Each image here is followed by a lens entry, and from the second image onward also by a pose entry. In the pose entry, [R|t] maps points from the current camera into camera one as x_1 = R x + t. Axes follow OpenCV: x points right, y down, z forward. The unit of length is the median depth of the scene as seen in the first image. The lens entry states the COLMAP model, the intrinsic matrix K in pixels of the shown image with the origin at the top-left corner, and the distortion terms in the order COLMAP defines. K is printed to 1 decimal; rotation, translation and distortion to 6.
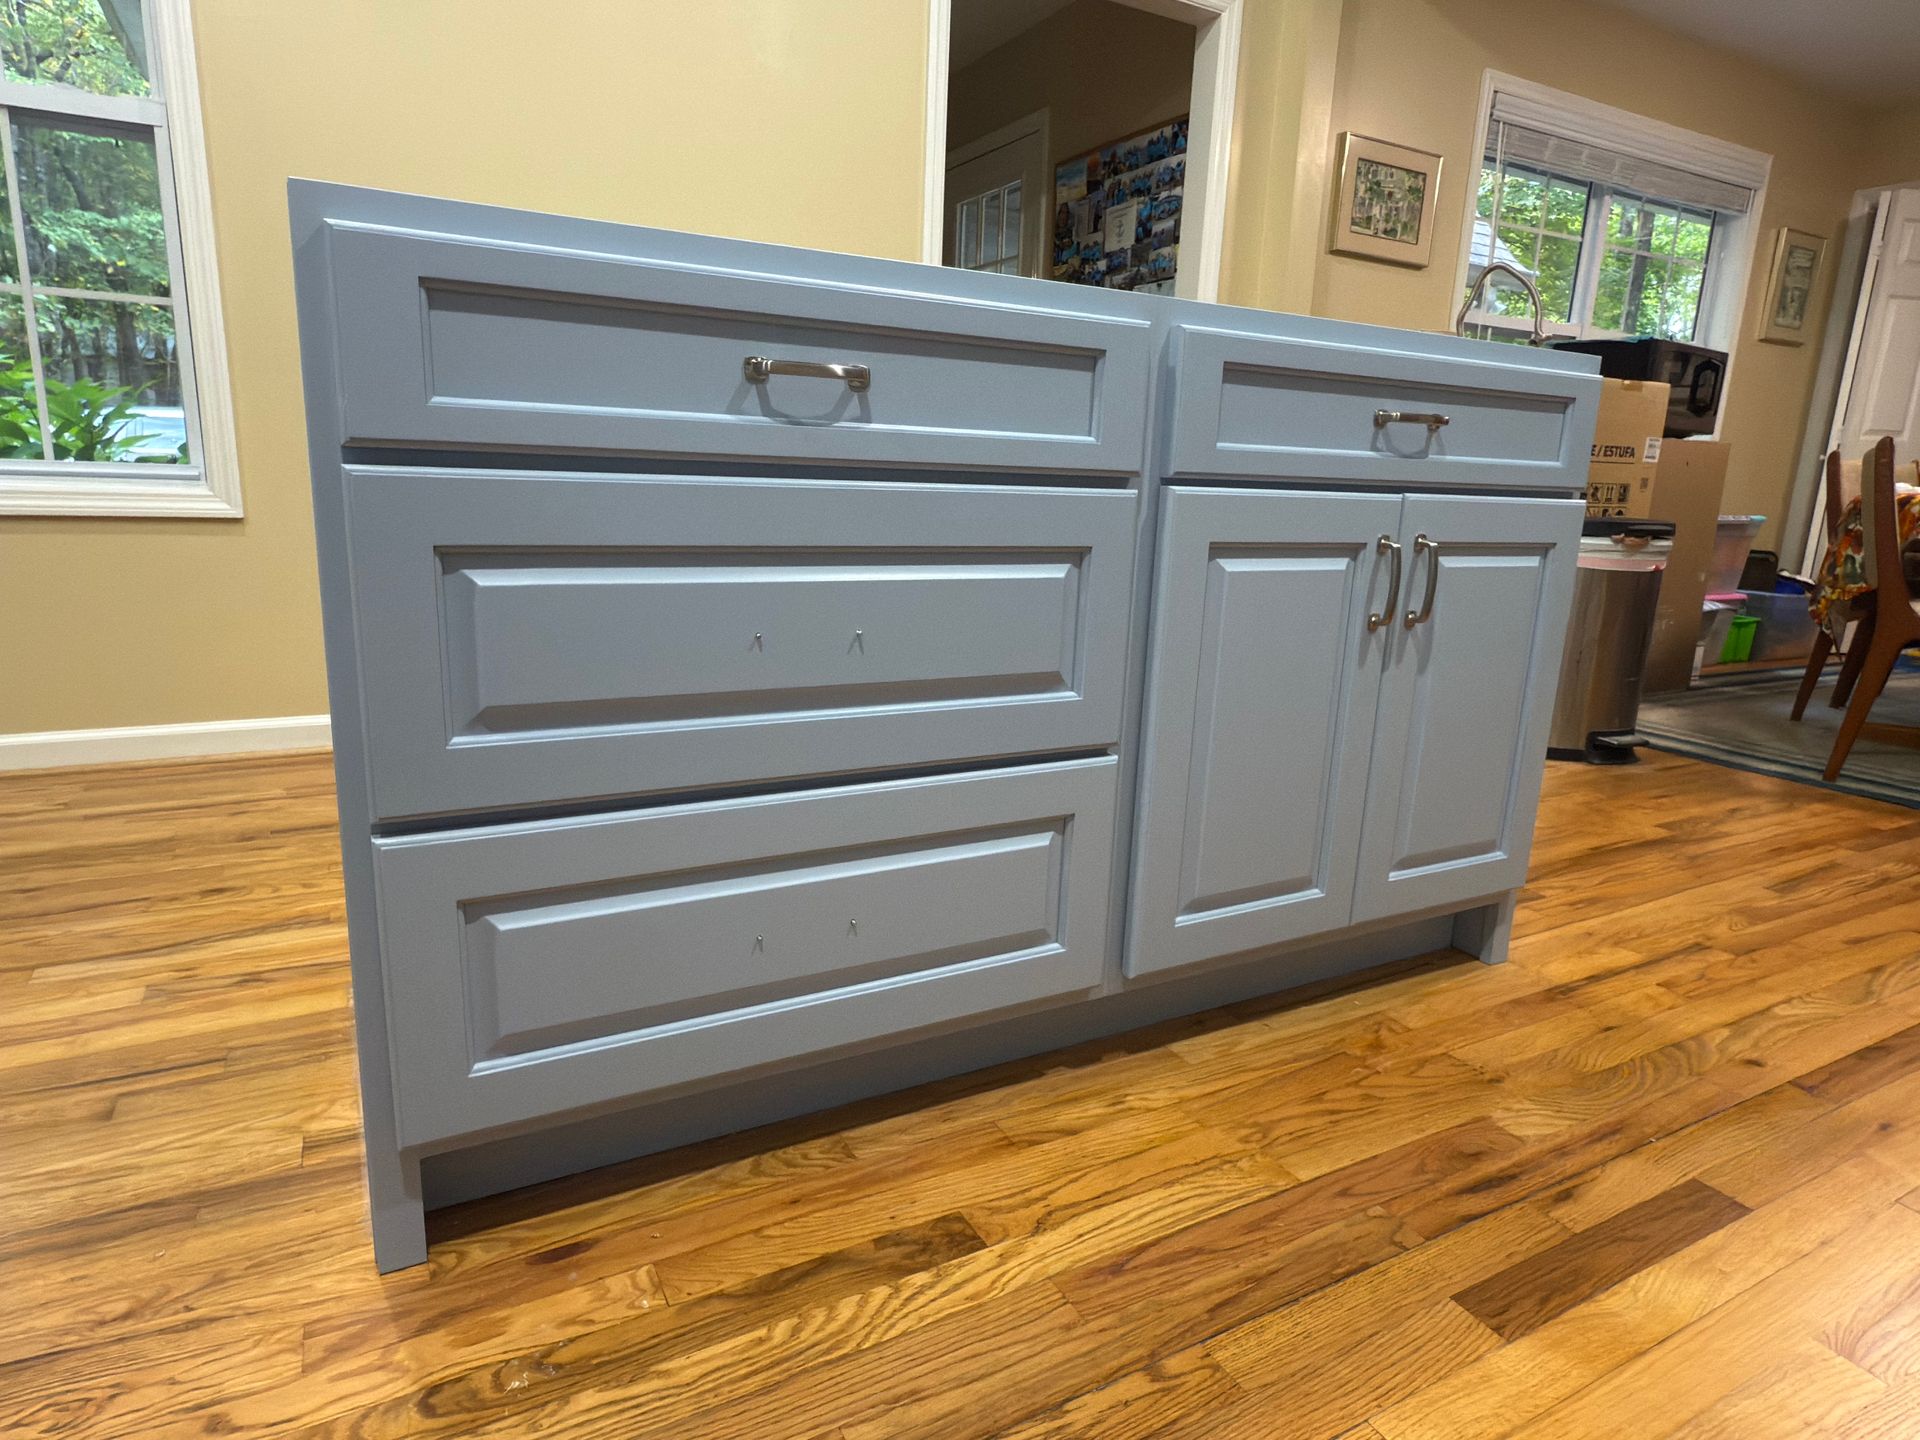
lens RADIAL K [[1107.5, 0, 951.7], [0, 1107.5, 721.6], [0, 0, 1]] dist [-0.000564, -0.000723]
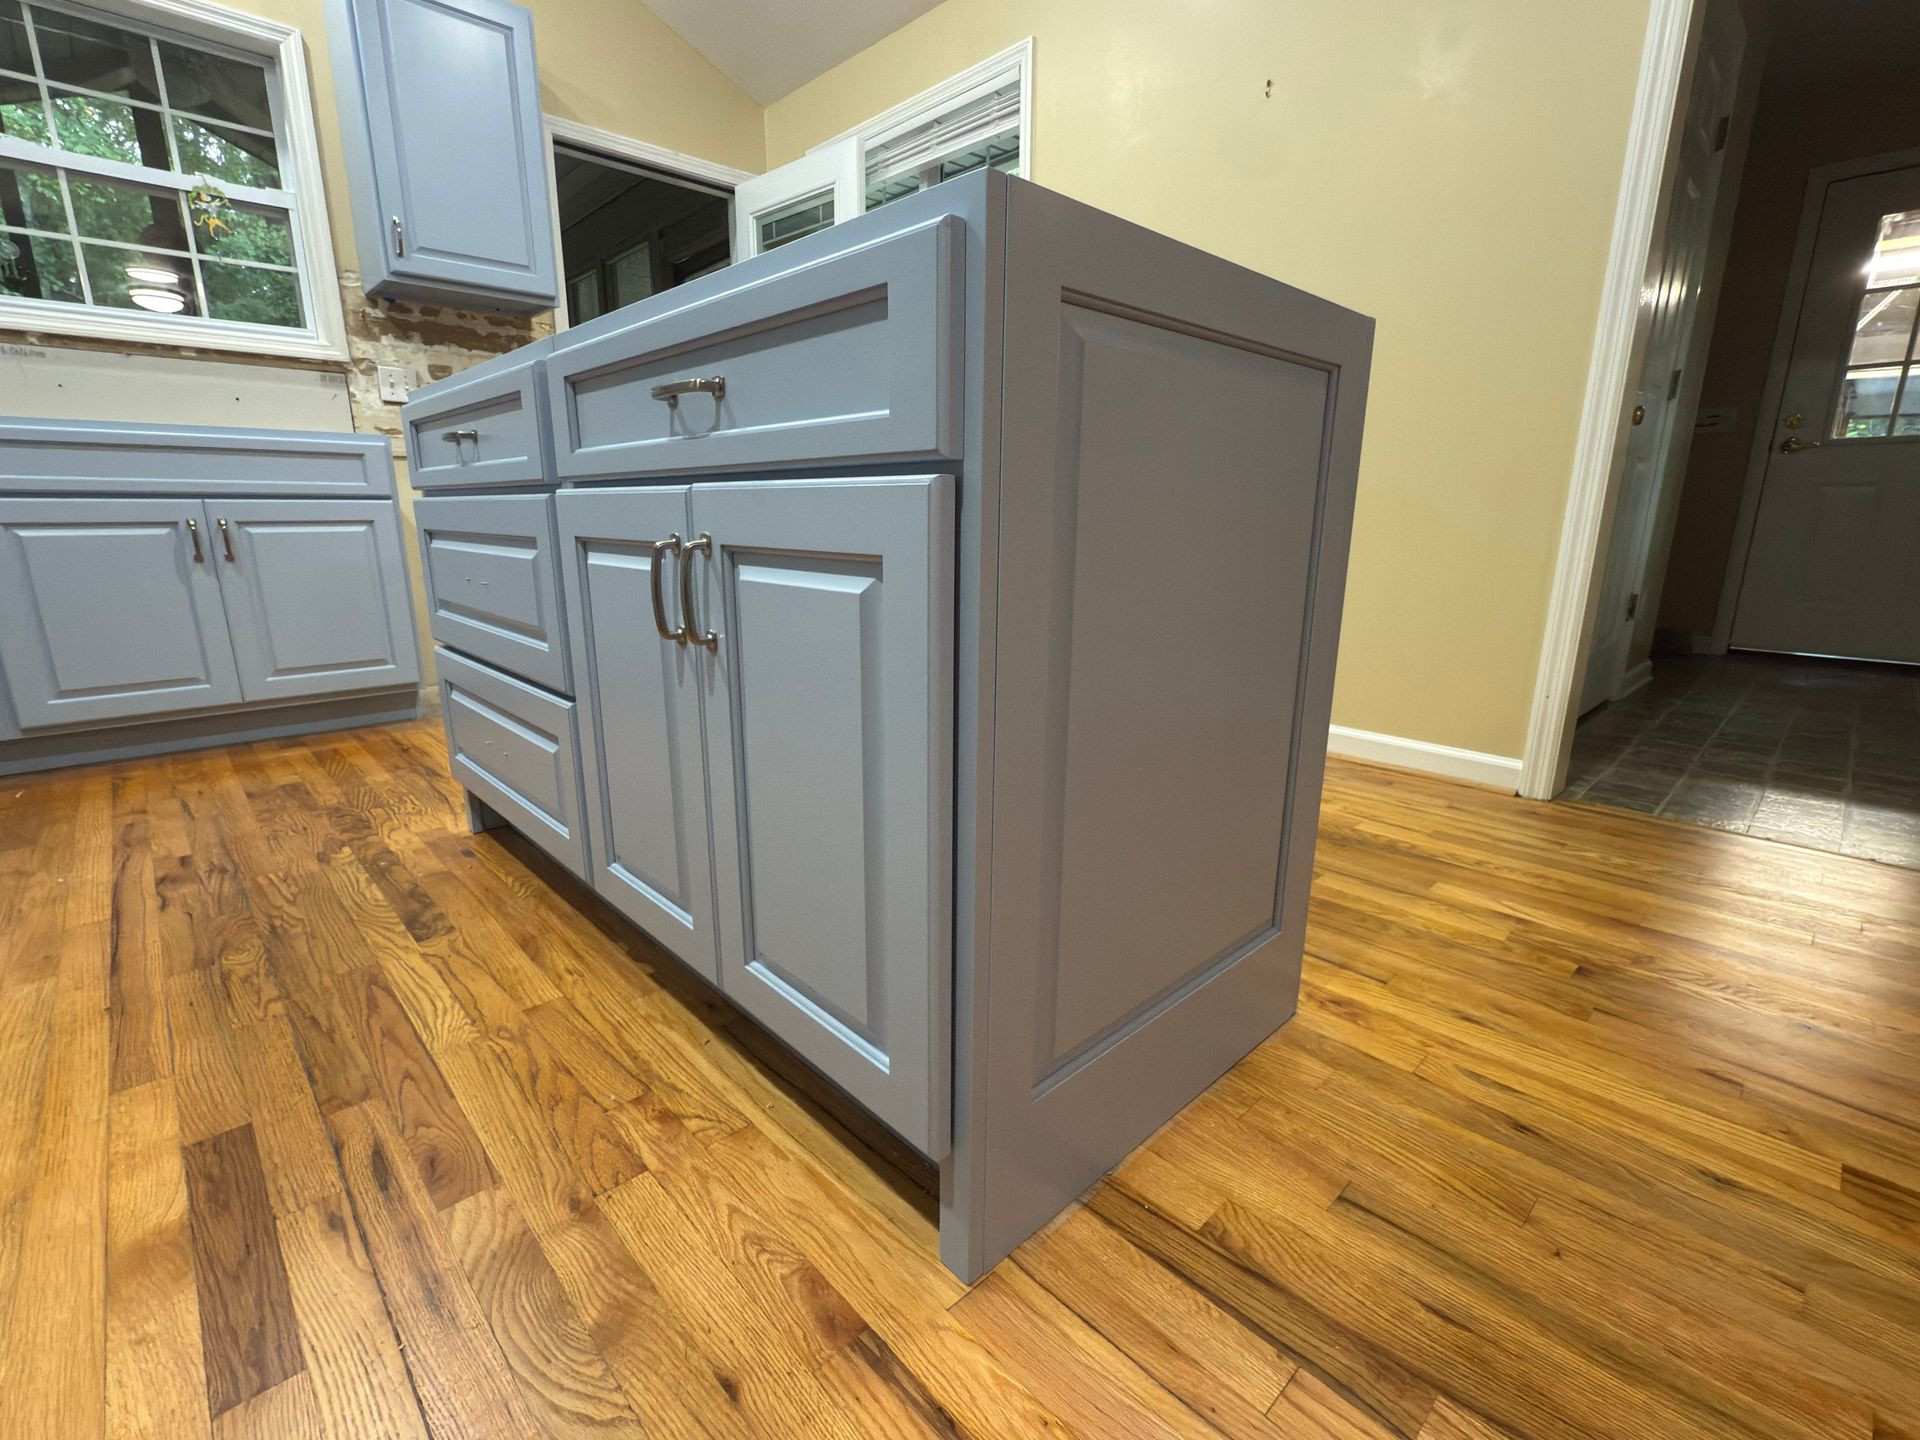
lens RADIAL K [[857.1, 0, 954.7], [0, 857.1, 721.4], [0, 0, 1]] dist [-0.002220, 0.000132]
pose [[0.254351, 0.194232, -0.947407, 1.201245], [-0.208834, 0.967544, 0.142294, -0.183223], [0.944295, 0.161658, 0.286658, 1.133085]]
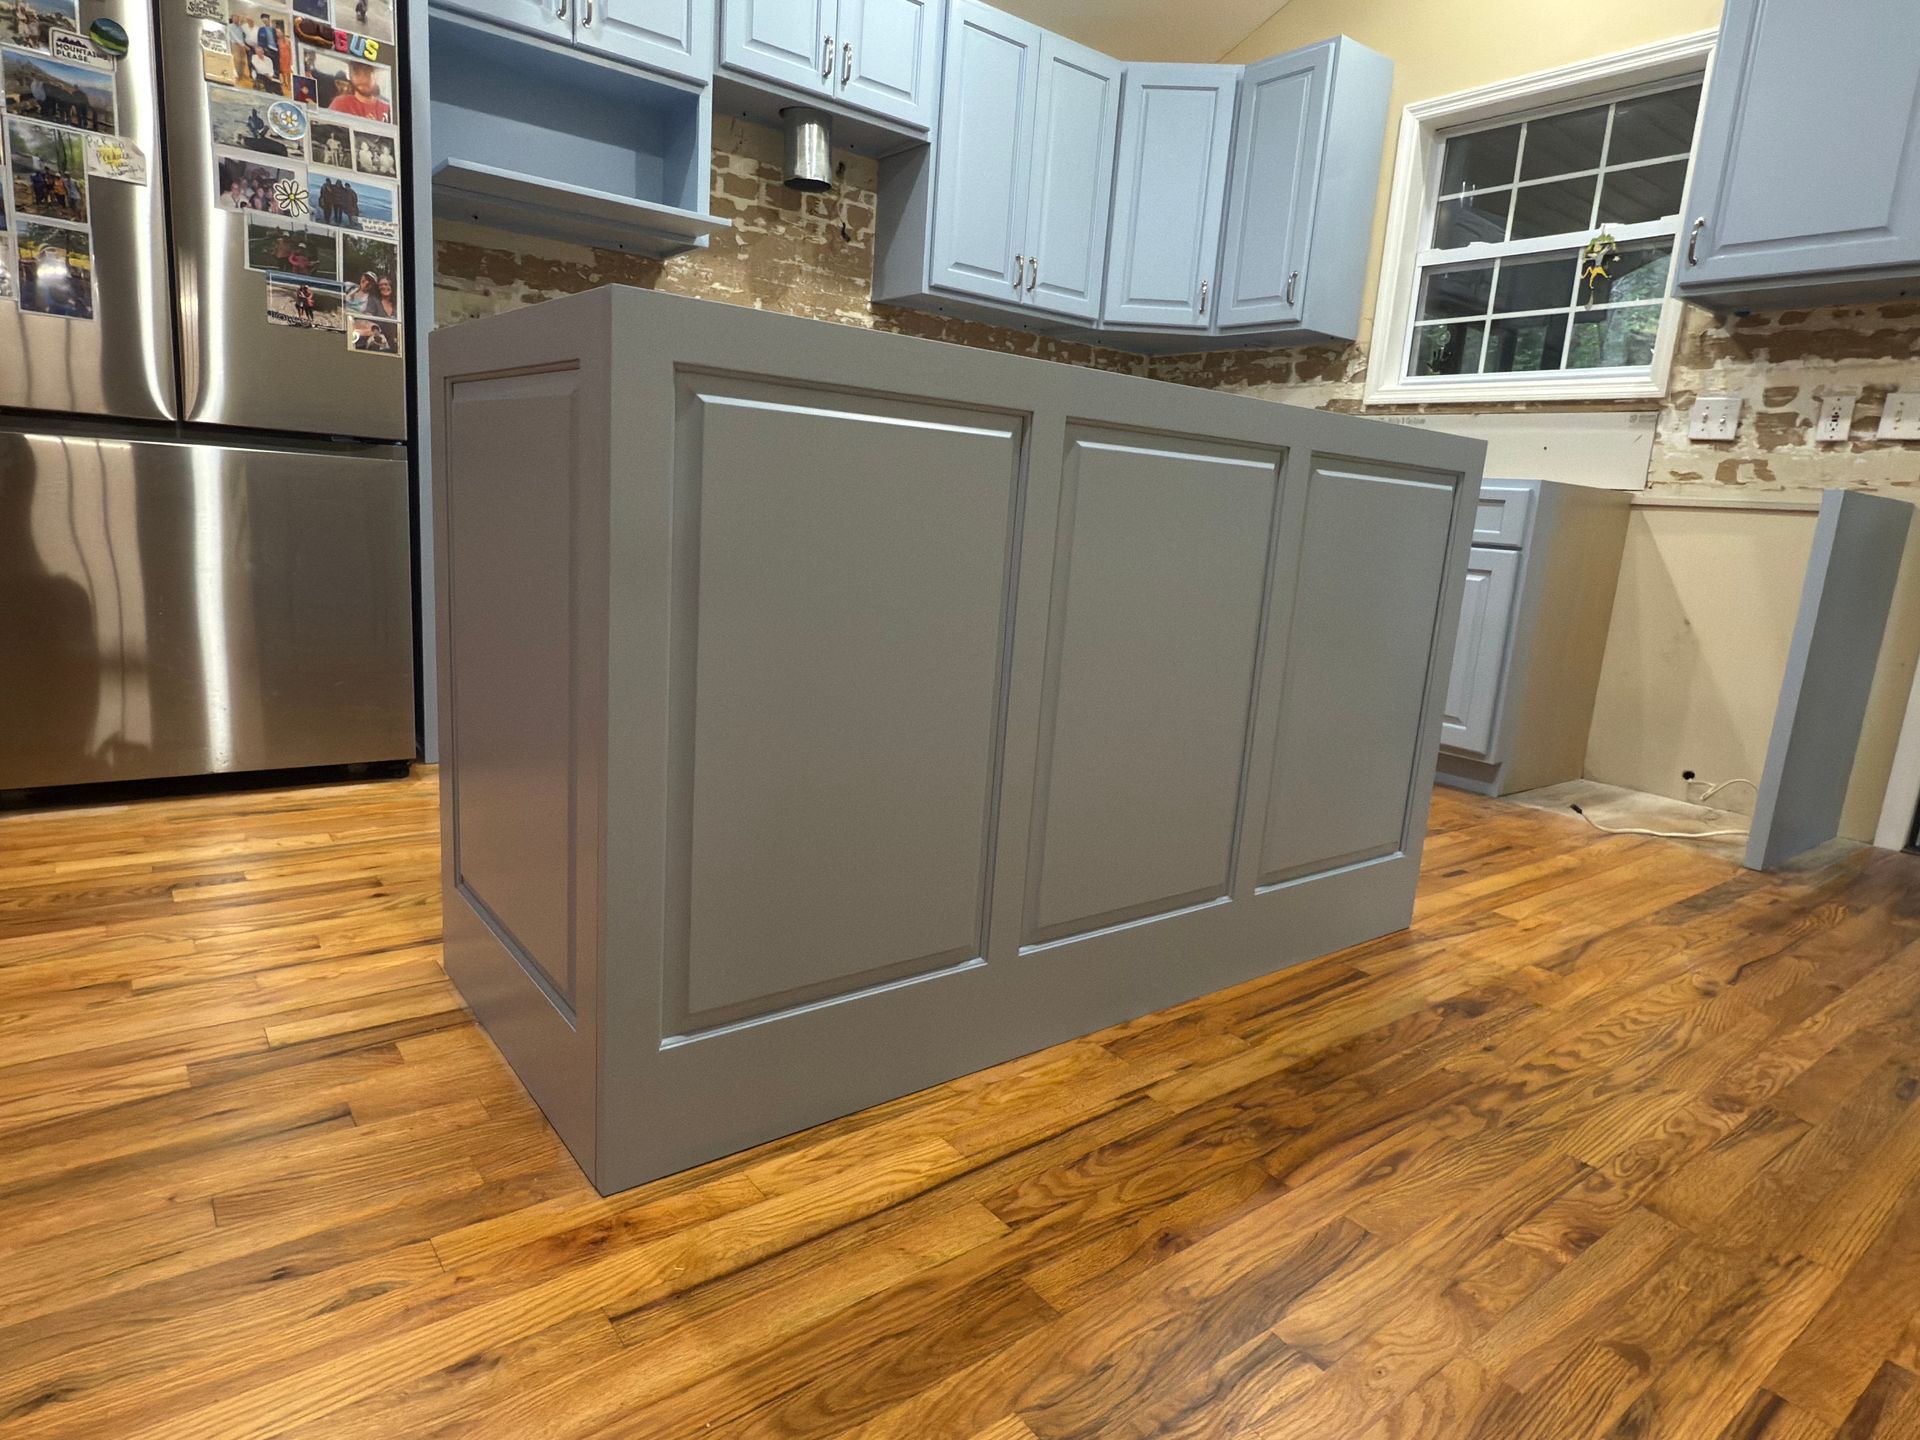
lens RADIAL K [[1107.5, 0, 952.2], [0, 1107.5, 725.1], [0, 0, 1]] dist [-0.000564, -0.000723]
pose [[-0.982084, -0.075536, -0.172643, 0.347513], [-0.140304, 0.904694, 0.402297, -0.579648], [0.125801, 0.419312, -0.899084, 2.534680]]
